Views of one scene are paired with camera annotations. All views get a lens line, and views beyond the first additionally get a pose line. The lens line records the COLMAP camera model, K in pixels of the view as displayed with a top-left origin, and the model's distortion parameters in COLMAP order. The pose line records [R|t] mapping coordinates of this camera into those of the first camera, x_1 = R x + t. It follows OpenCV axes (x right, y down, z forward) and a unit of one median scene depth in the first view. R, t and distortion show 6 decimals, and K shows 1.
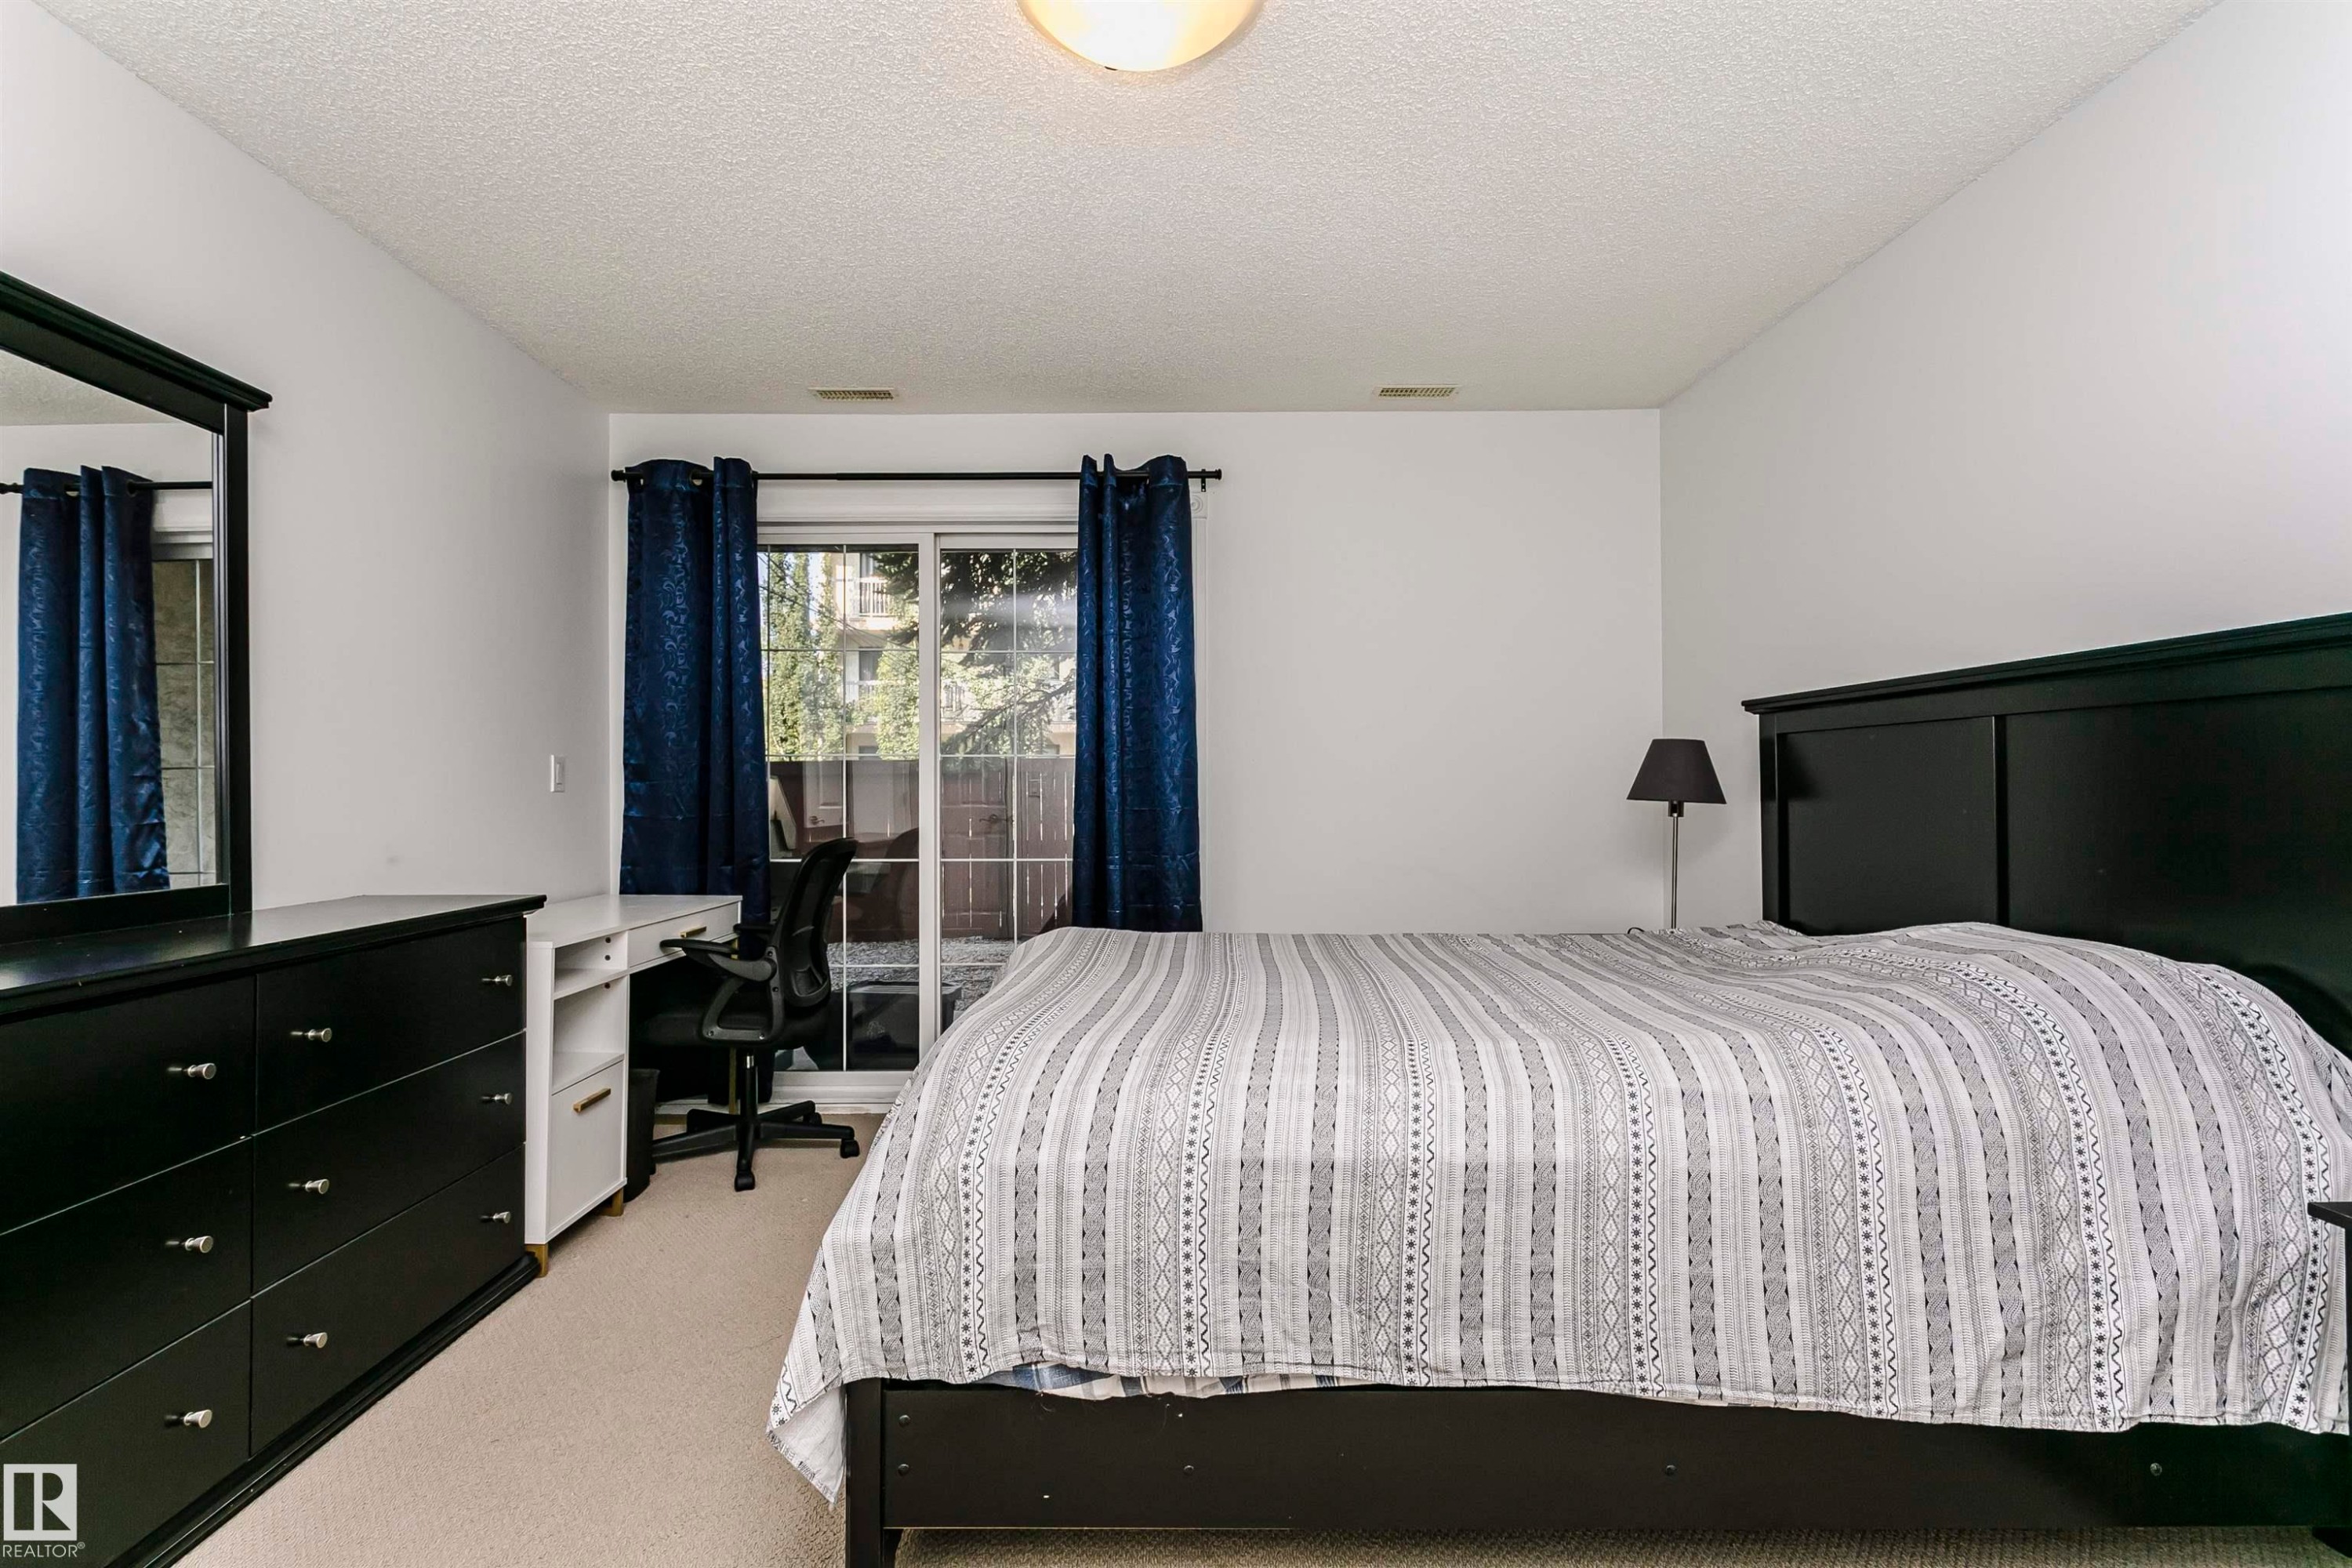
lens RADIAL K [[1117.4, 0, 1131.4], [0, 1117.4, 783.2], [0, 0, 1]] dist [0.000540, 0.000397]
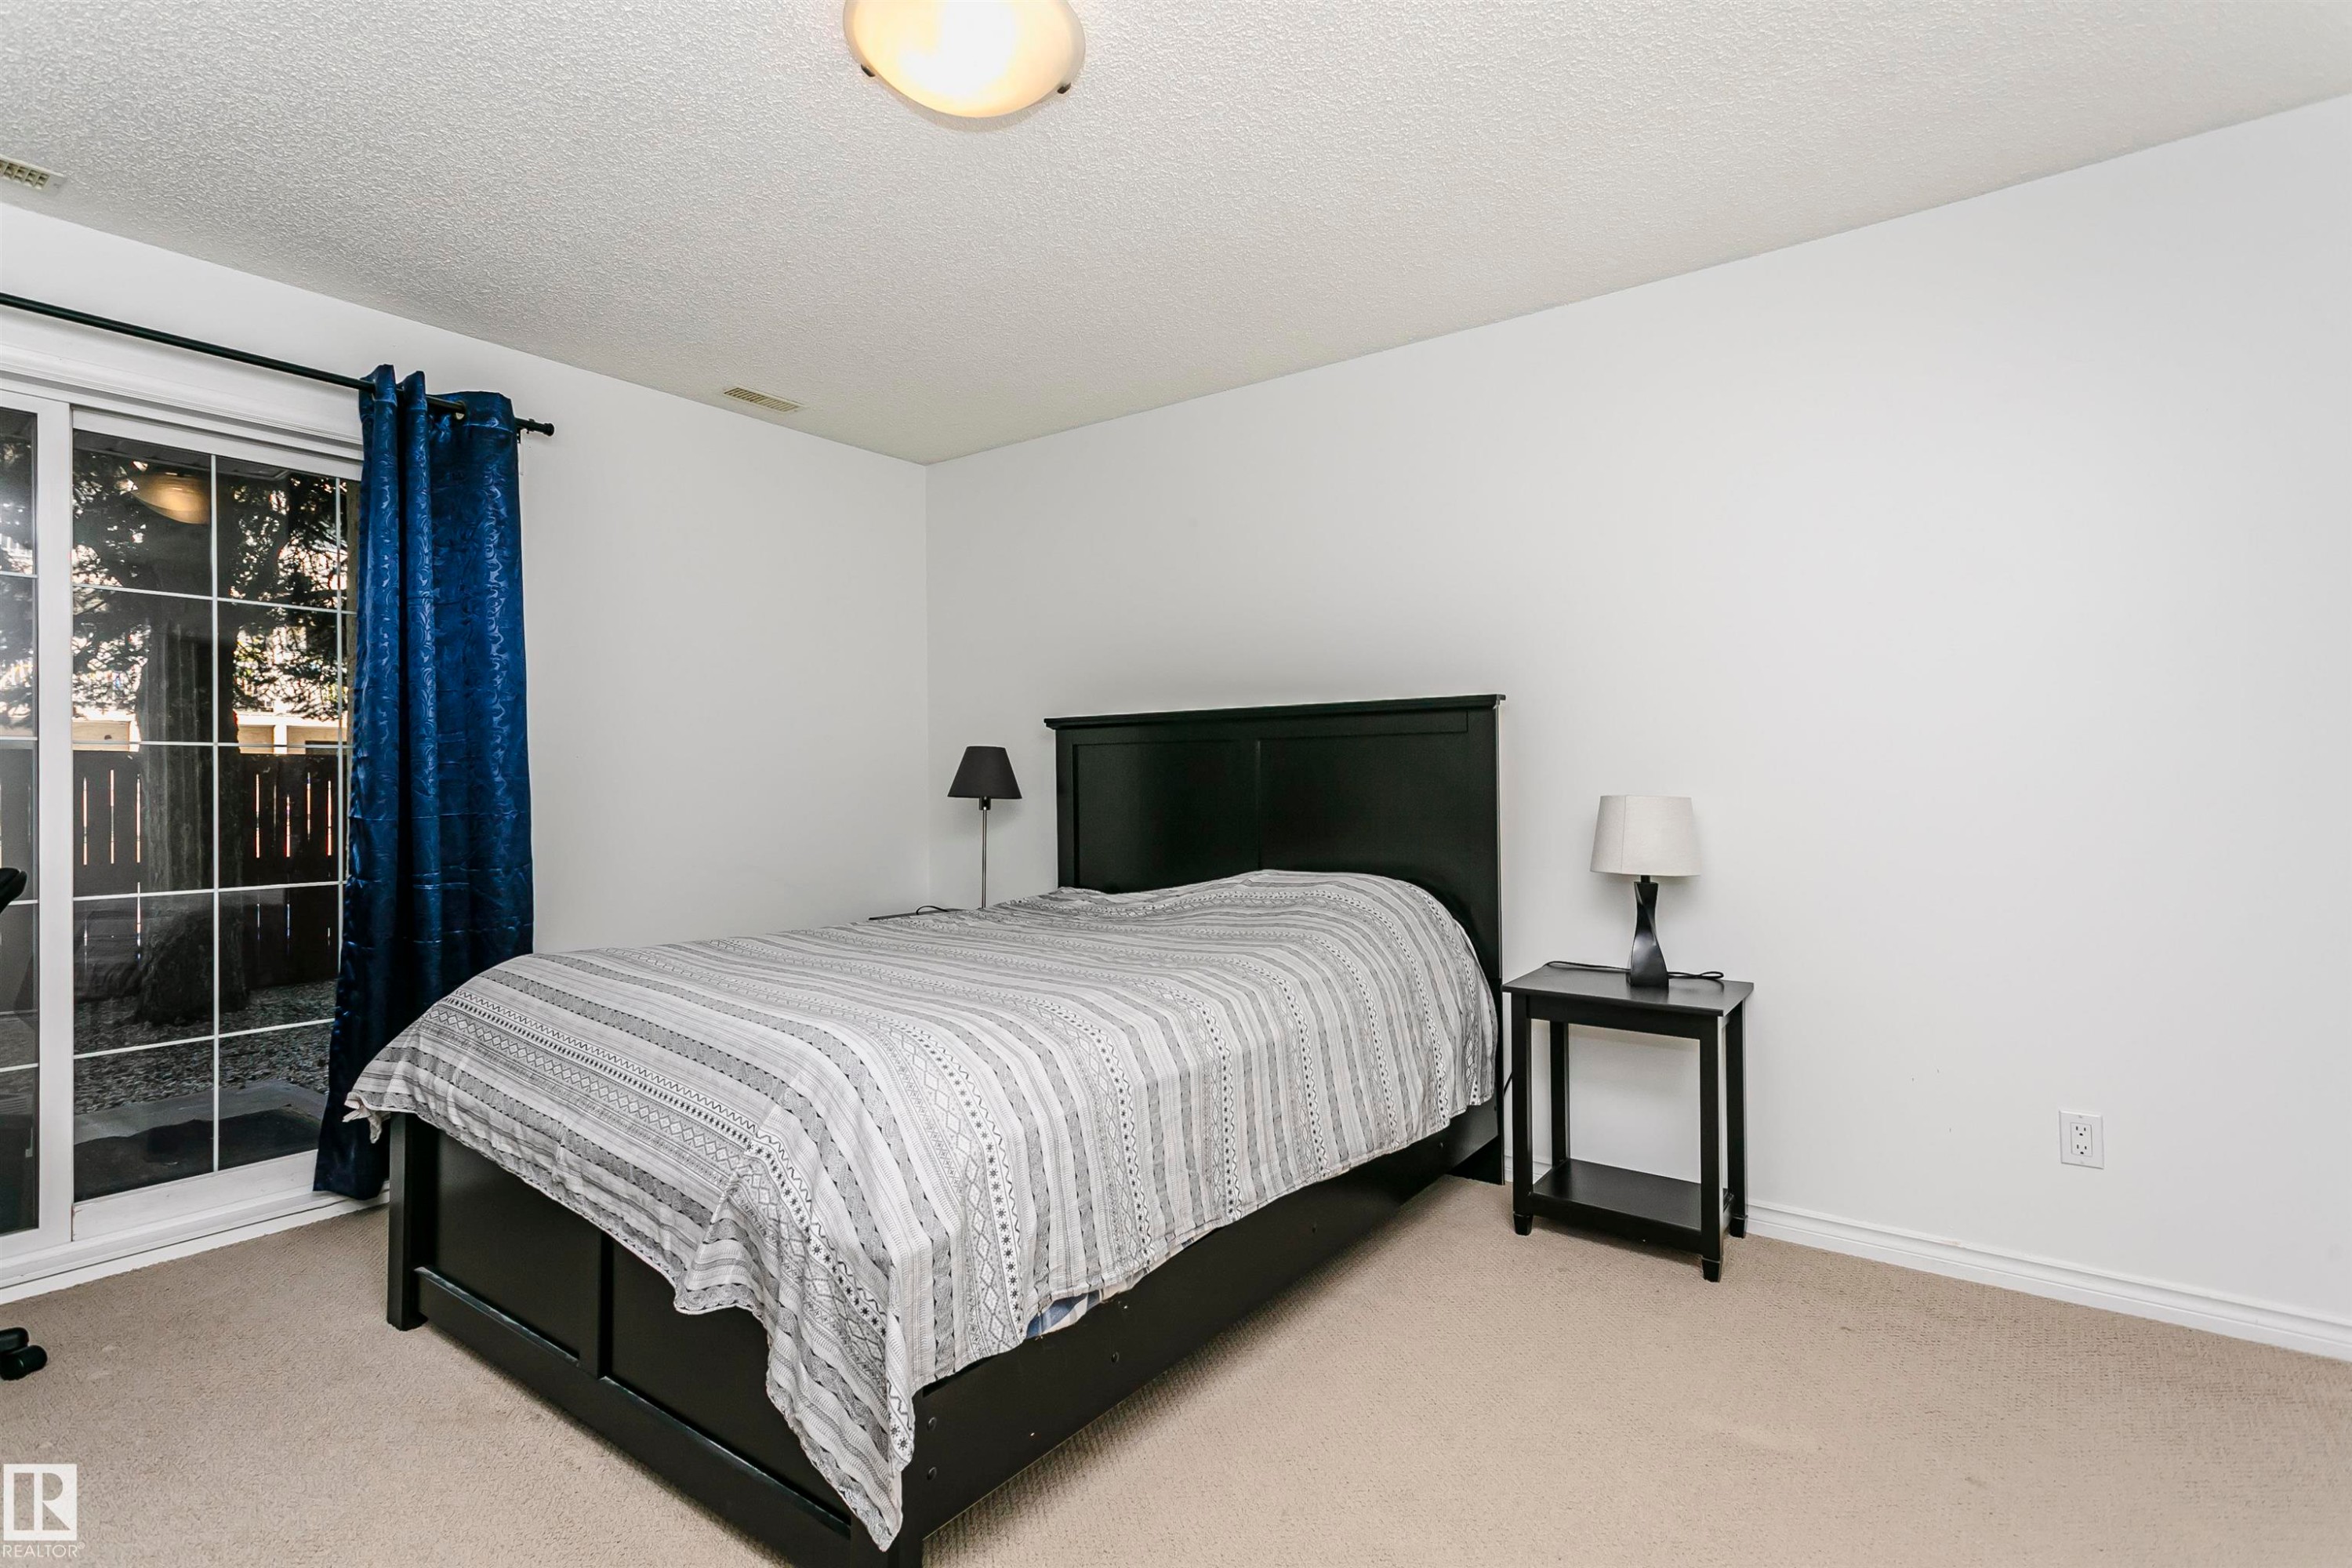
lens RADIAL K [[1125.6, 0, 1148.3], [0, 1125.6, 783.1], [0, 0, 1]] dist [0.004016, 0.000478]
pose [[0.605114, 0.001563, 0.796137, -0.895913], [0.000885, 0.999996, -0.002635, 0.007532], [-0.796138, 0.002299, 0.605111, 0.247528]]
